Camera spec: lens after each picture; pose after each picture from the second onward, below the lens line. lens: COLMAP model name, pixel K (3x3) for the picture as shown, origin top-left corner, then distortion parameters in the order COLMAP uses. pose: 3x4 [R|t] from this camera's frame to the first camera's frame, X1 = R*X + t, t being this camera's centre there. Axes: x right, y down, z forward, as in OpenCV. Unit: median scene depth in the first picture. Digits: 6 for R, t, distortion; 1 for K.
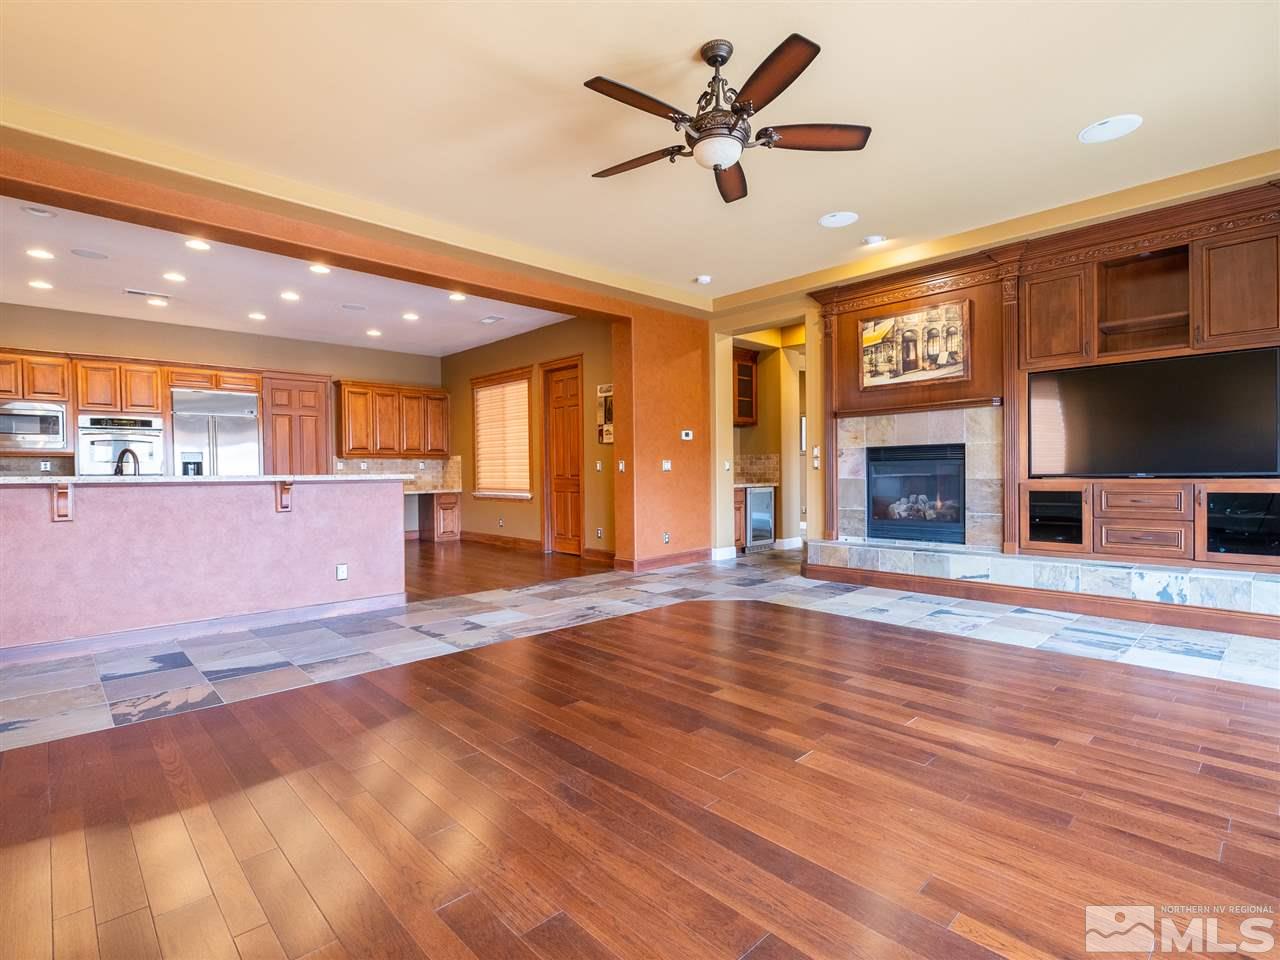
lens RADIAL K [[633.9, 0, 638.1], [0, 633.9, 479.4], [0, 0, 1]] dist [0.004686, -0.005406]
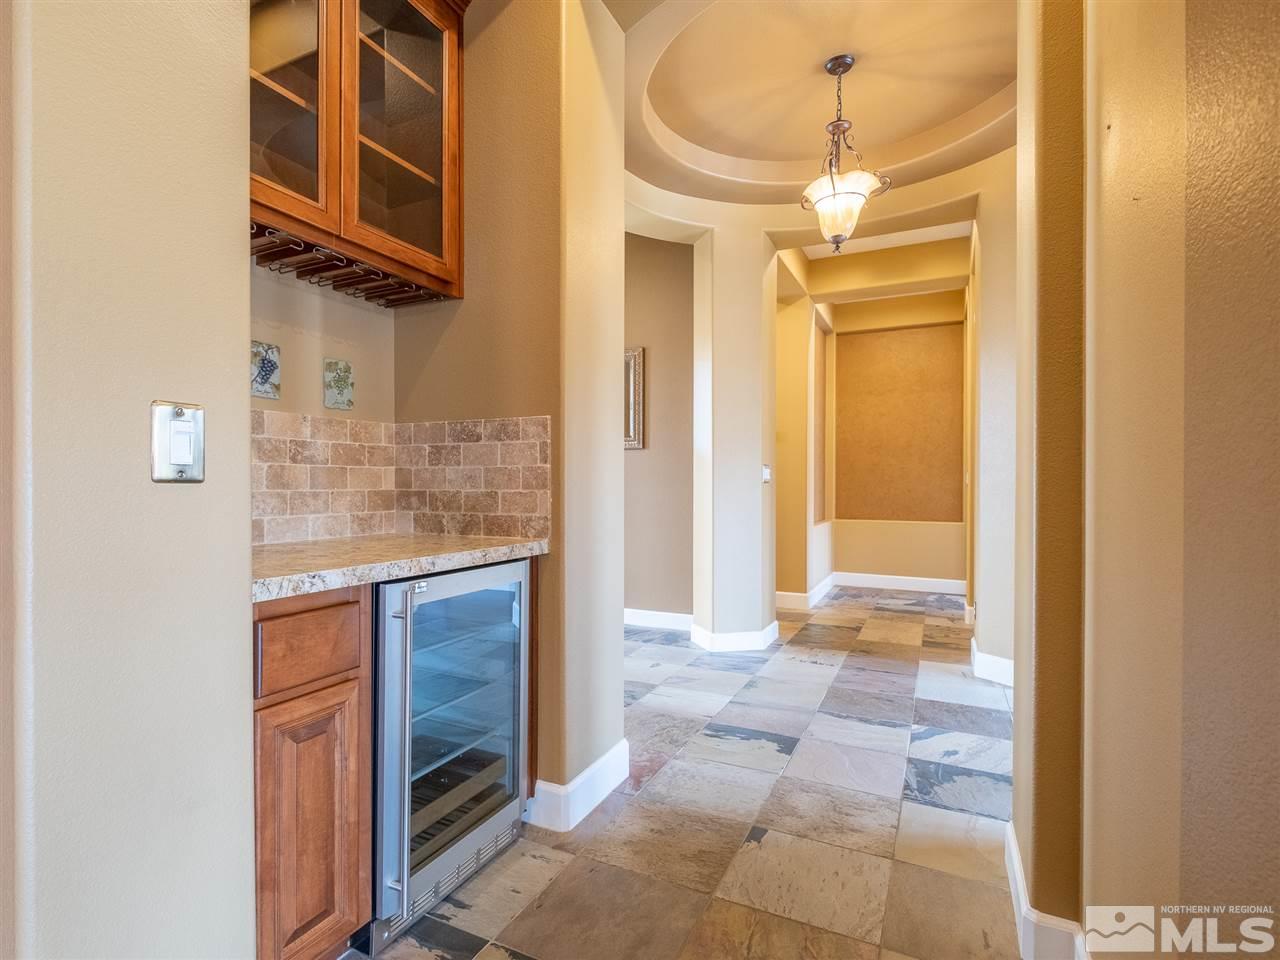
lens RADIAL K [[633.9, 0, 630.7], [0, 633.9, 480.8], [0, 0, 1]] dist [0.004686, -0.005406]
pose [[0.928272, 0.008495, 0.371805, 0.162832], [-0.005782, 0.999948, -0.008412, -0.014295], [-0.371857, 0.005659, 0.928273, 0.772354]]
